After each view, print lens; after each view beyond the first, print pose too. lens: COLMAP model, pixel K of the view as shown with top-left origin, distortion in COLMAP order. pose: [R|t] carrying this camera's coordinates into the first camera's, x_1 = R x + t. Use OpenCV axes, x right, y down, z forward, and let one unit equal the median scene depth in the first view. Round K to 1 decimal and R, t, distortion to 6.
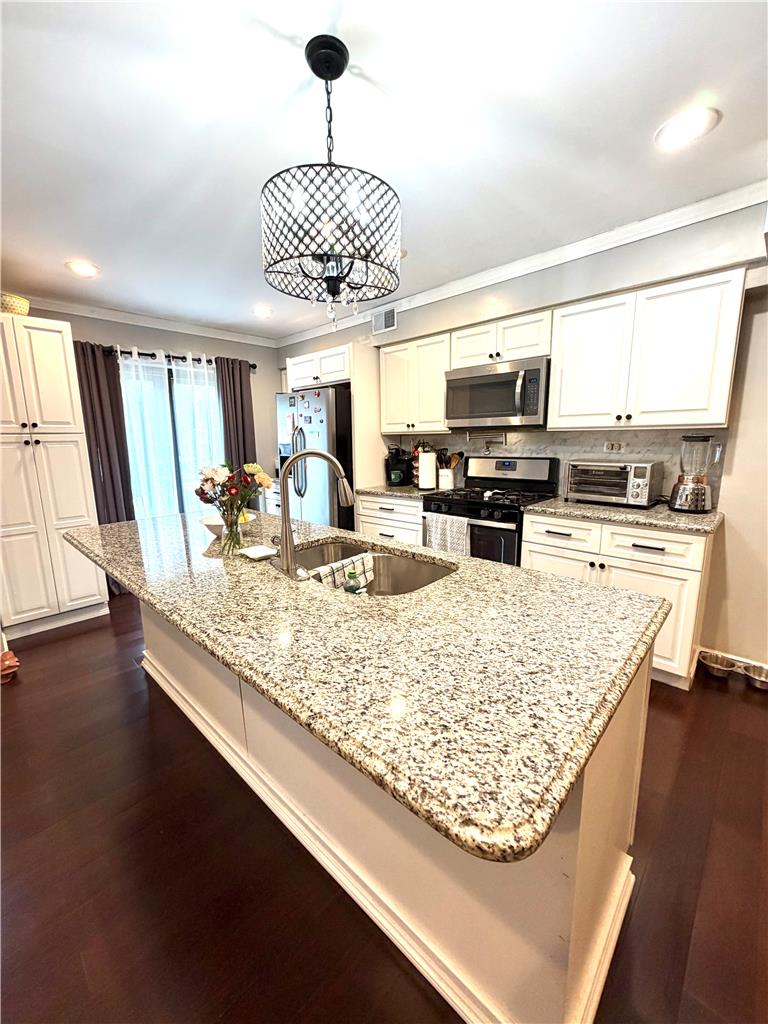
lens RADIAL K [[406.9, 0, 384.0], [0, 406.9, 511.2], [0, 0, 1]] dist [-0.001298, 0.001001]
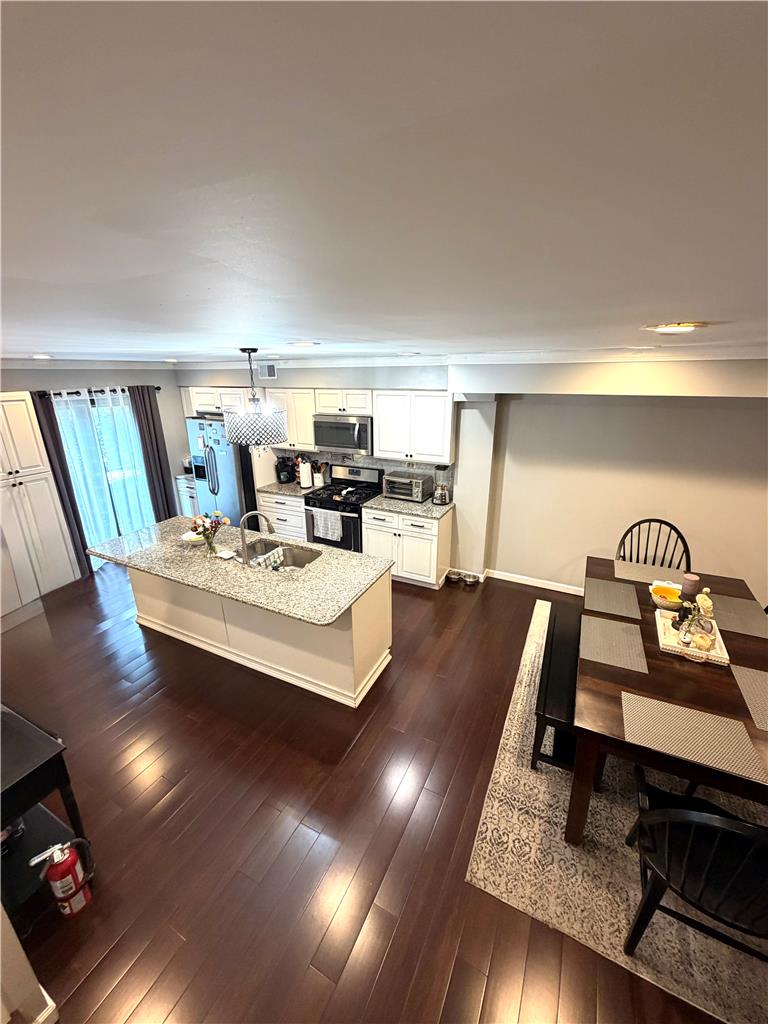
lens RADIAL K [[406.9, 0, 383.2], [0, 406.9, 510.3], [0, 0, 1]] dist [-0.001298, 0.001001]
pose [[0.958485, -0.085082, 0.272153, -0.059135], [0.044448, 0.987360, 0.152135, -0.272953], [-0.281657, -0.133722, 0.950151, -0.792004]]
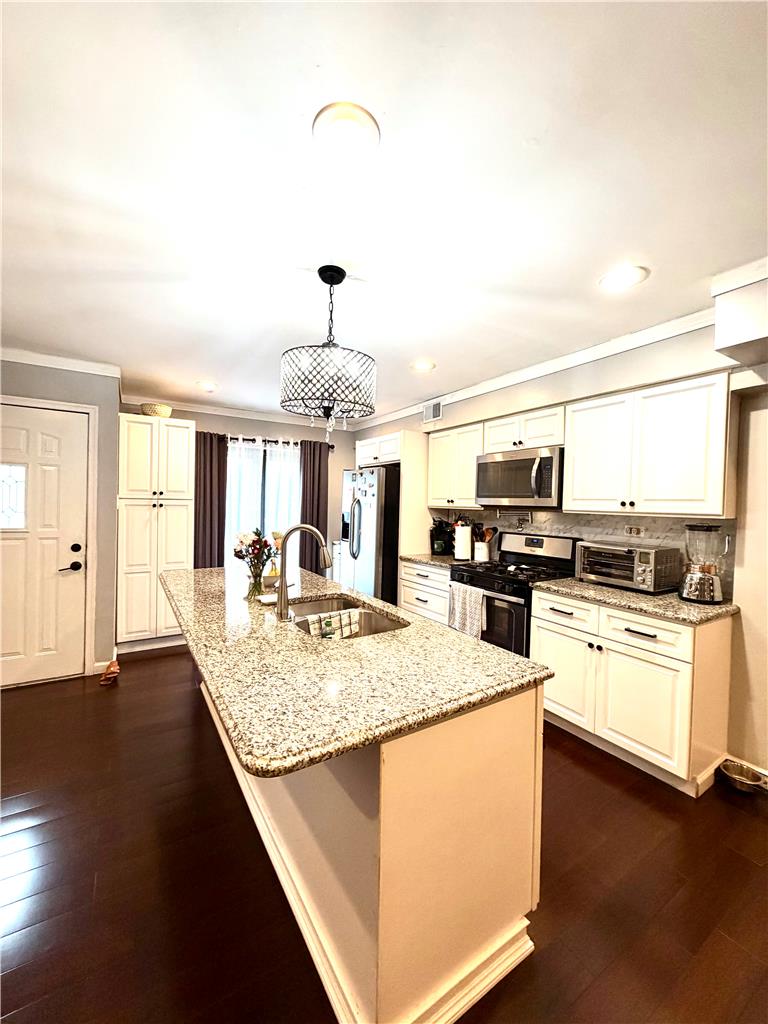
lens RADIAL K [[406.9, 0, 383.8], [0, 406.9, 510.5], [0, 0, 1]] dist [-0.001298, 0.001001]
pose [[0.968439, 0.039583, -0.246089, 0.240612], [-0.078139, 0.985753, -0.148947, -0.009447], [0.236687, 0.163475, 0.957734, -0.146994]]
